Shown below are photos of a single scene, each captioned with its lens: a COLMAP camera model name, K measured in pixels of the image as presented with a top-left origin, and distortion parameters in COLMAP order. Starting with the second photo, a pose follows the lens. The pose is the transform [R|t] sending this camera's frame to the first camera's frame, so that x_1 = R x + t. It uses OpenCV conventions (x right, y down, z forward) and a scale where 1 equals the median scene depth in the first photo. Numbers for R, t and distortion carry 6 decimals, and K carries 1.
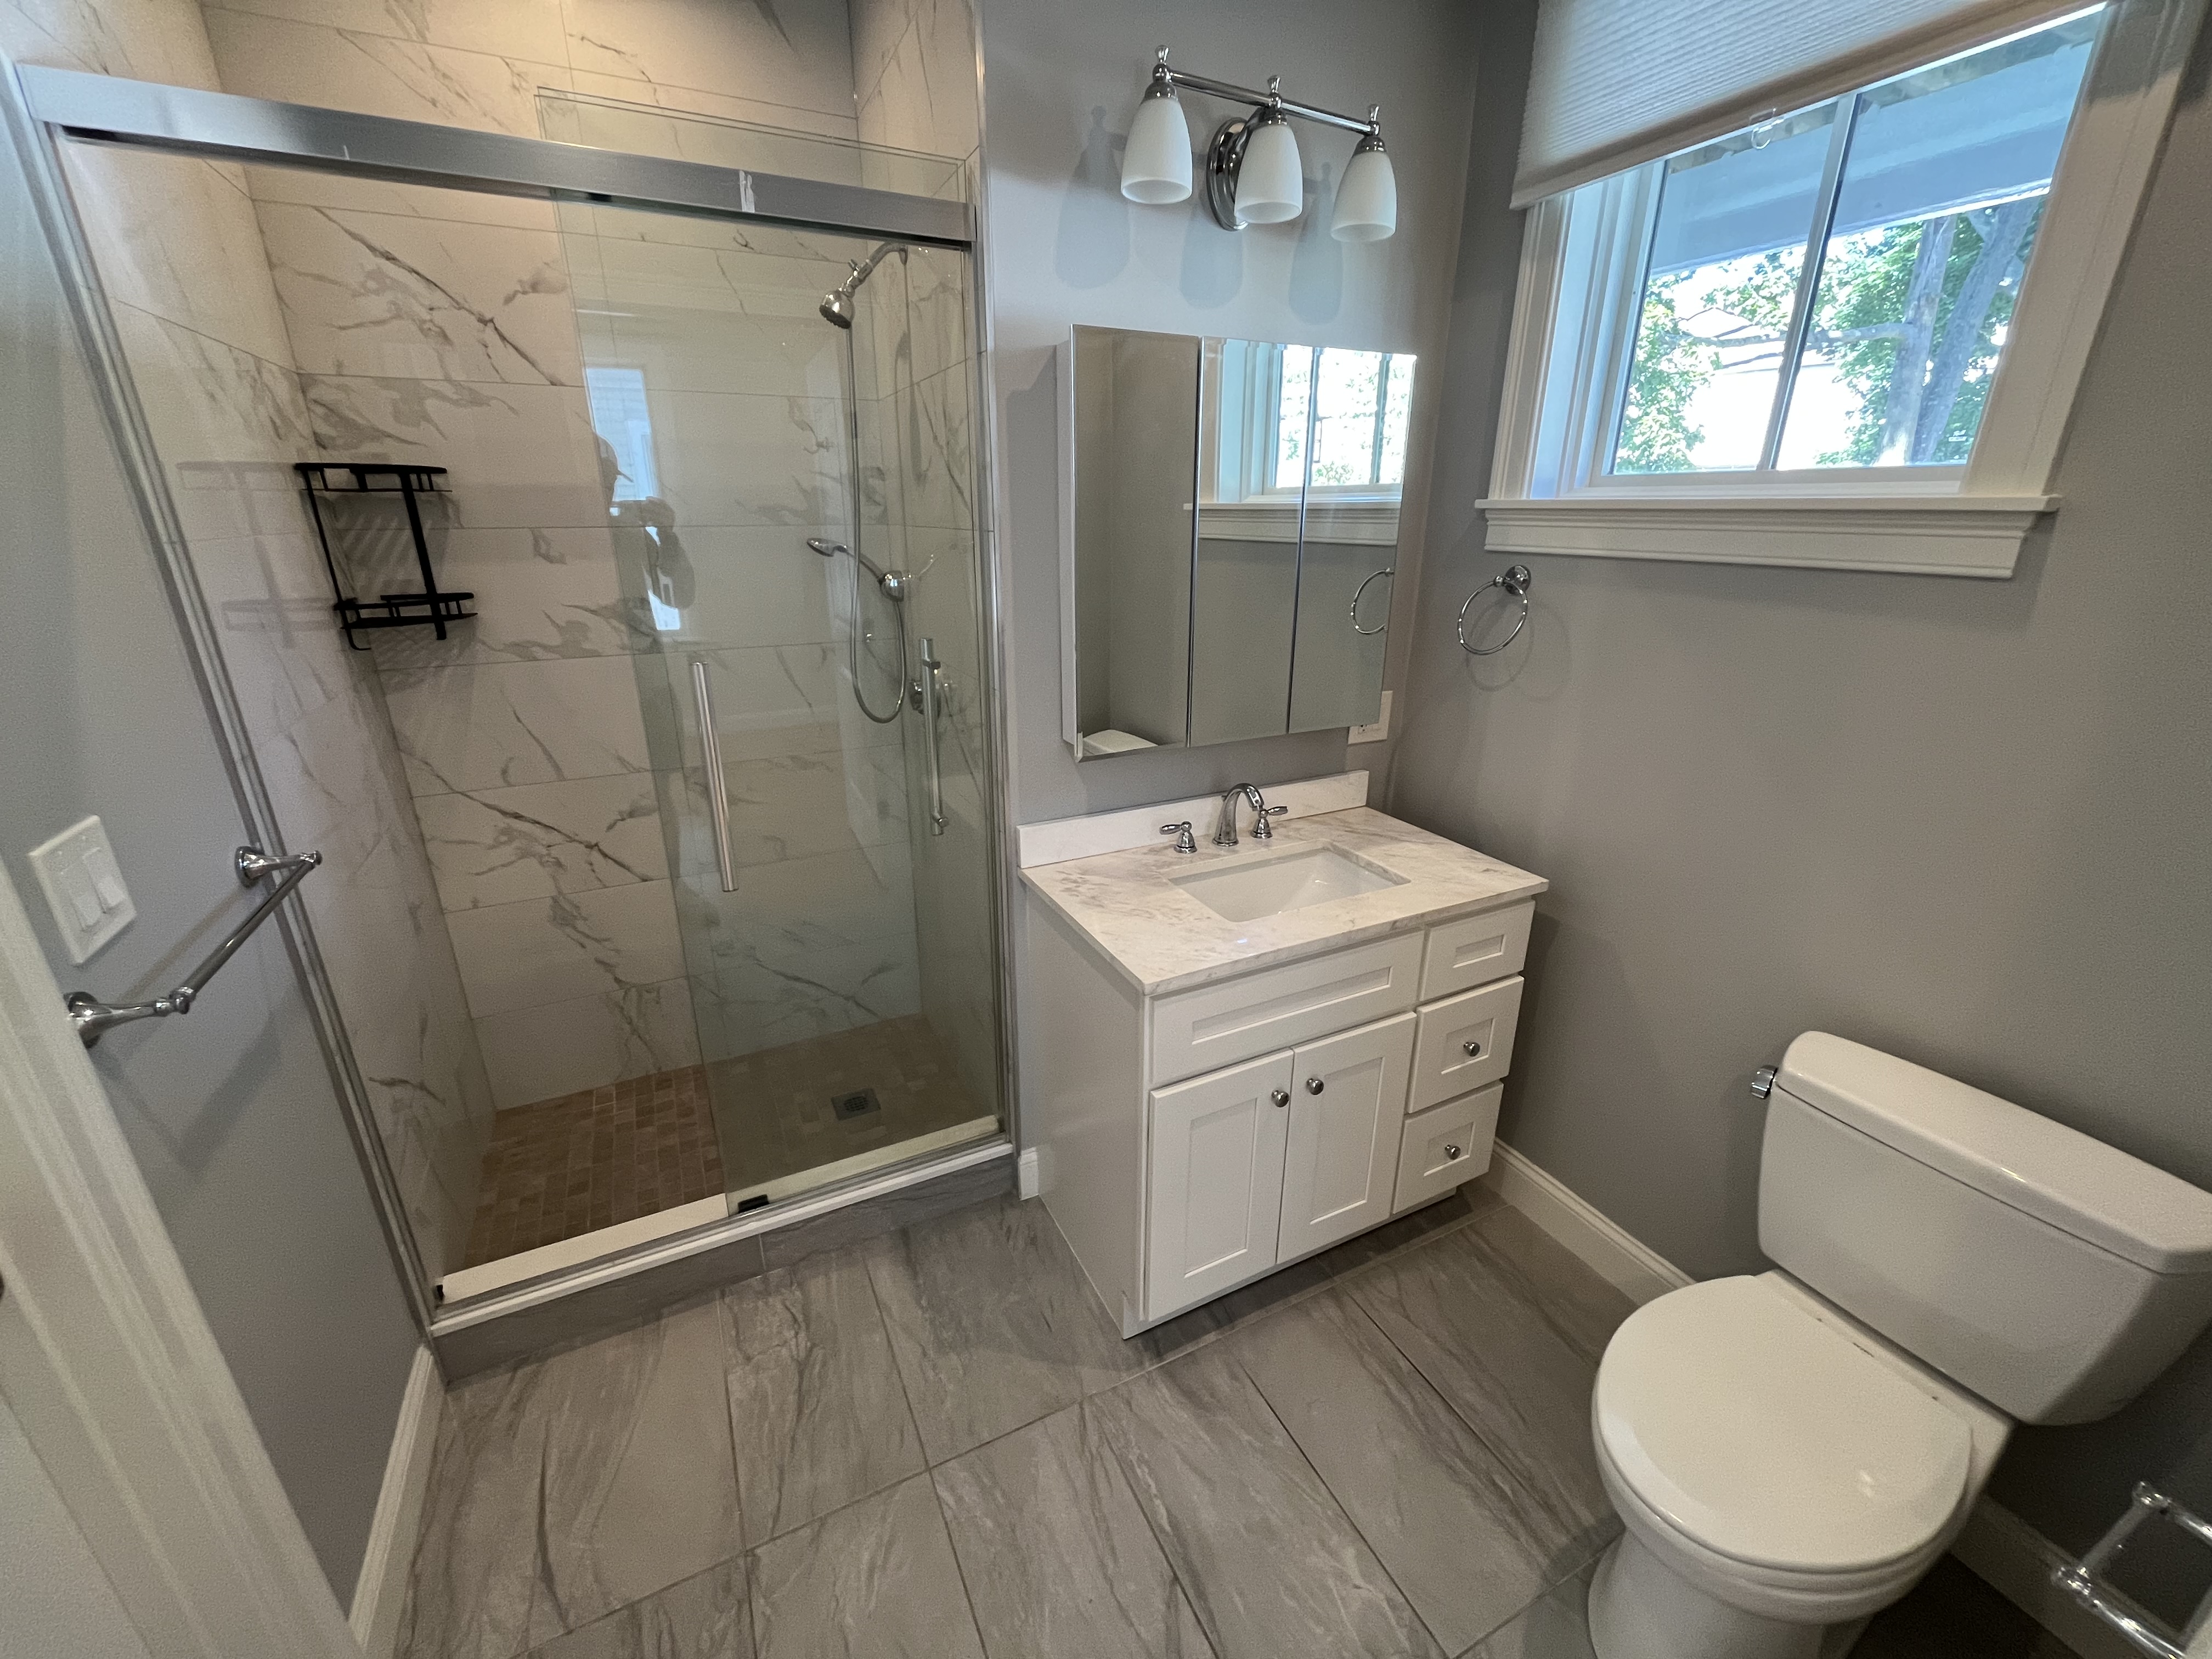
lens RADIAL K [[892.0, 0, 1098.7], [0, 892.0, 823.1], [0, 0, 1]] dist [-0.003618, -0.000533]
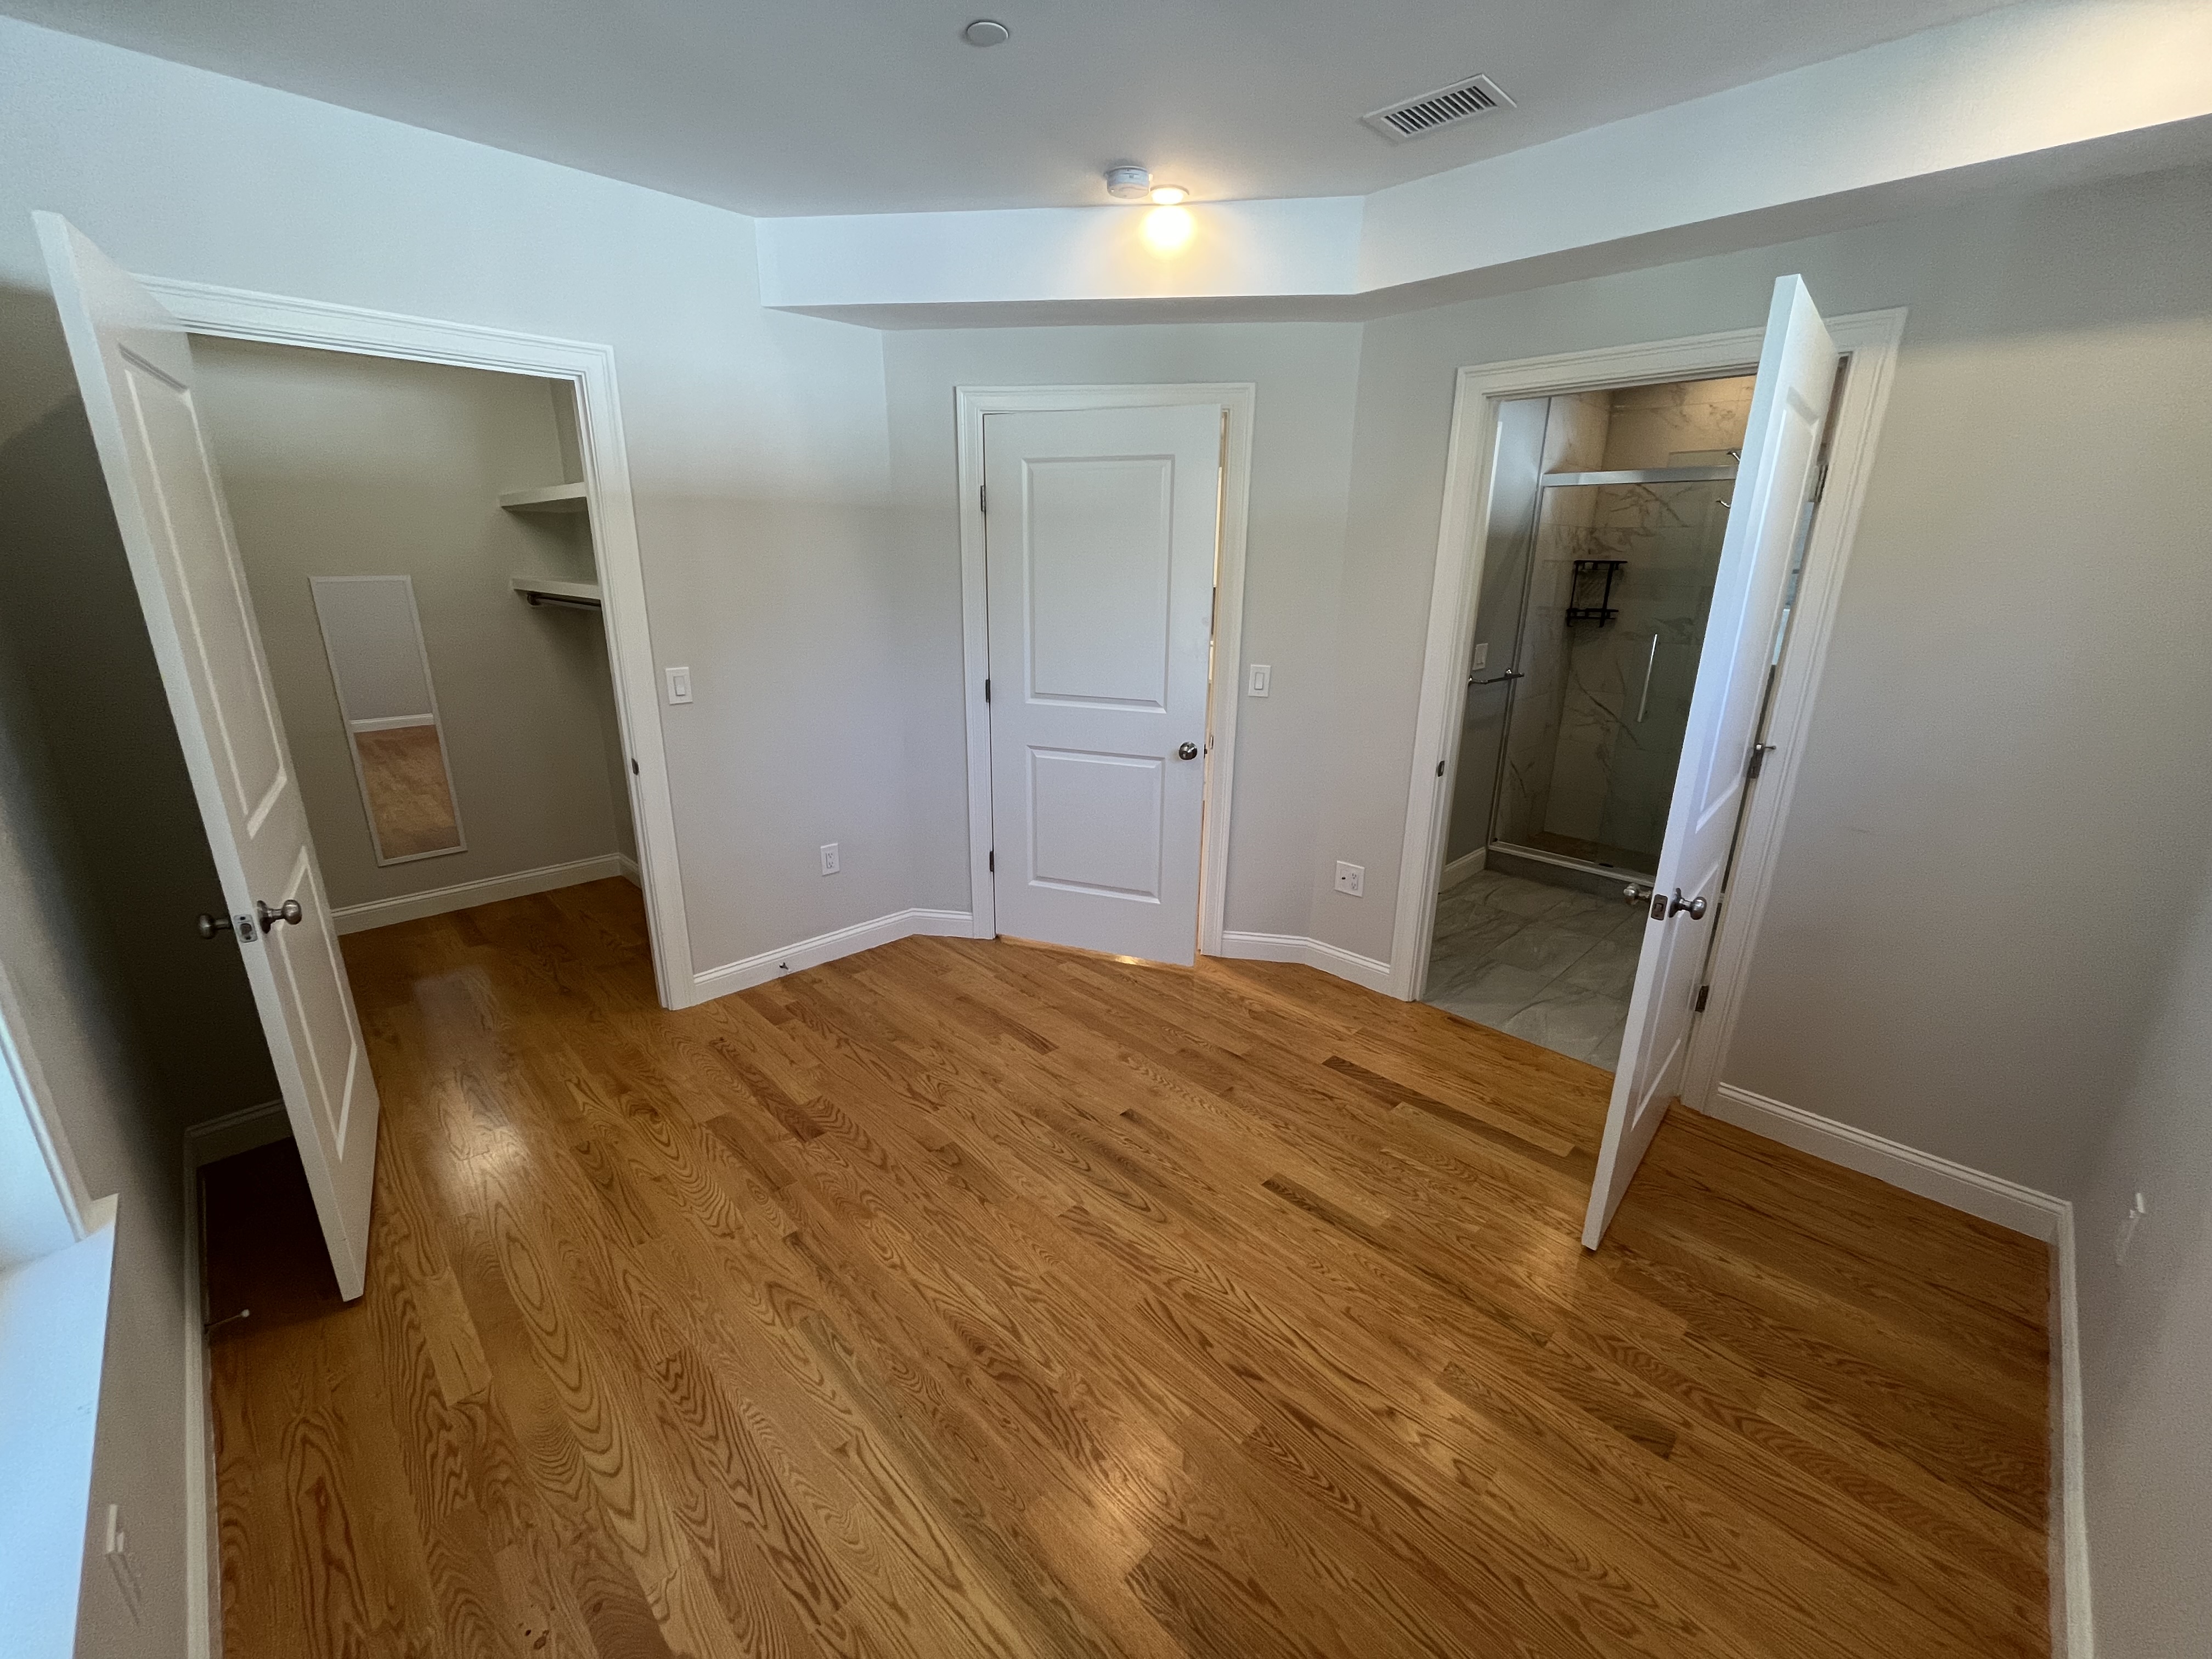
lens RADIAL K [[892.0, 0, 1098.7], [0, 892.0, 823.1], [0, 0, 1]] dist [-0.003618, -0.000533]
pose [[0.314629, 0.277723, -0.907678, 1.335779], [-0.326073, 0.929672, 0.171426, 0.360049], [0.891451, 0.242034, 0.383059, -1.165370]]
